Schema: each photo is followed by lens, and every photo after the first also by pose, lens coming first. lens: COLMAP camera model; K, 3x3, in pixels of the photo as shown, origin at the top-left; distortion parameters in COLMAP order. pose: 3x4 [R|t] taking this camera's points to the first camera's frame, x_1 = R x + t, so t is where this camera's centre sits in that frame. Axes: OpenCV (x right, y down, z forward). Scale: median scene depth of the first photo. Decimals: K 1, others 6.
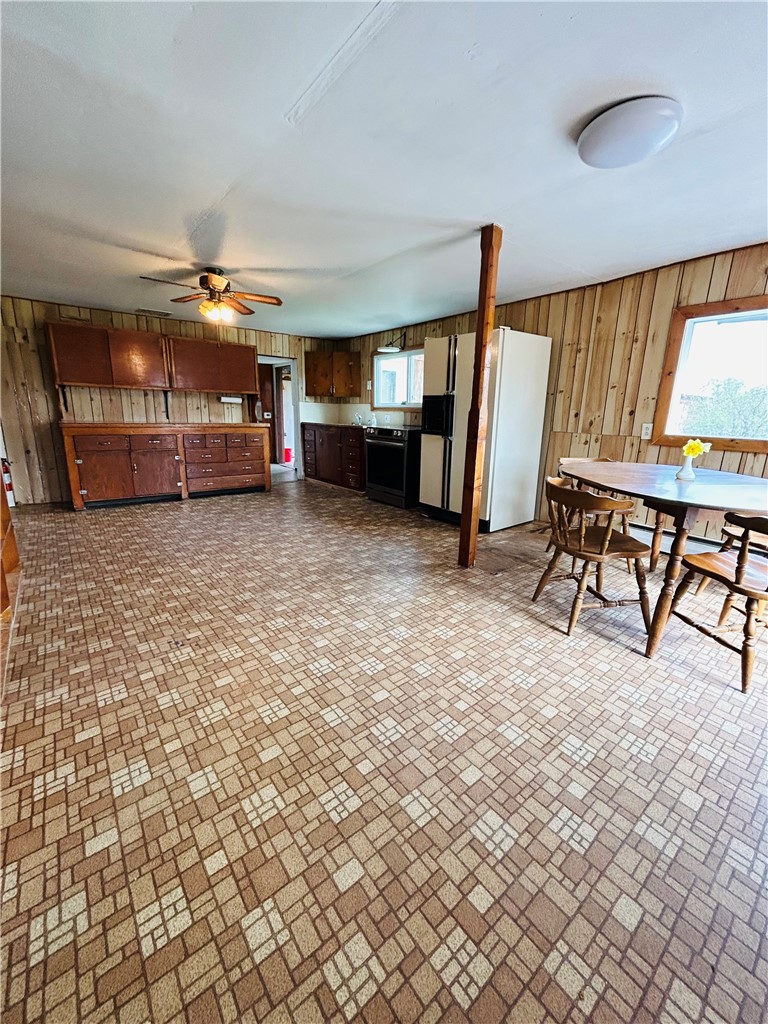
lens RADIAL K [[411.5, 0, 384.6], [0, 411.5, 509.5], [0, 0, 1]] dist [-0.000201, 0.002233]
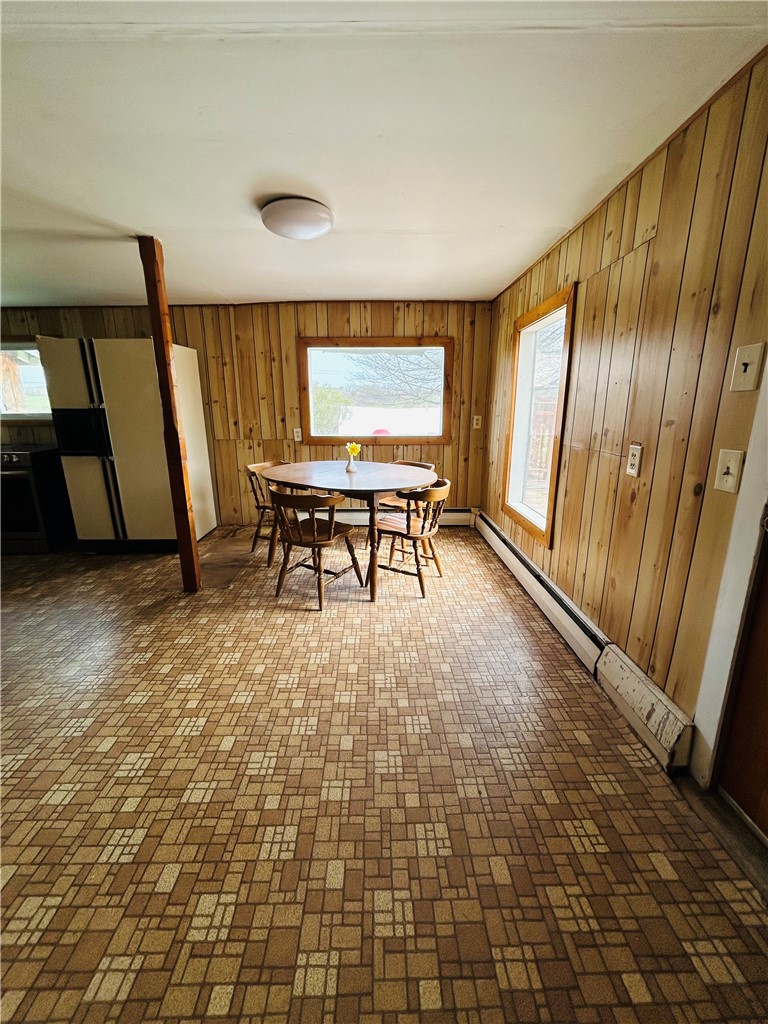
lens RADIAL K [[411.5, 0, 382.5], [0, 411.5, 510.3], [0, 0, 1]] dist [-0.000201, 0.002233]
pose [[0.617109, -0.219457, 0.755655, -0.303744], [0.207435, 0.971723, 0.112804, -0.086249], [-0.759043, 0.087137, 0.645182, 0.041370]]
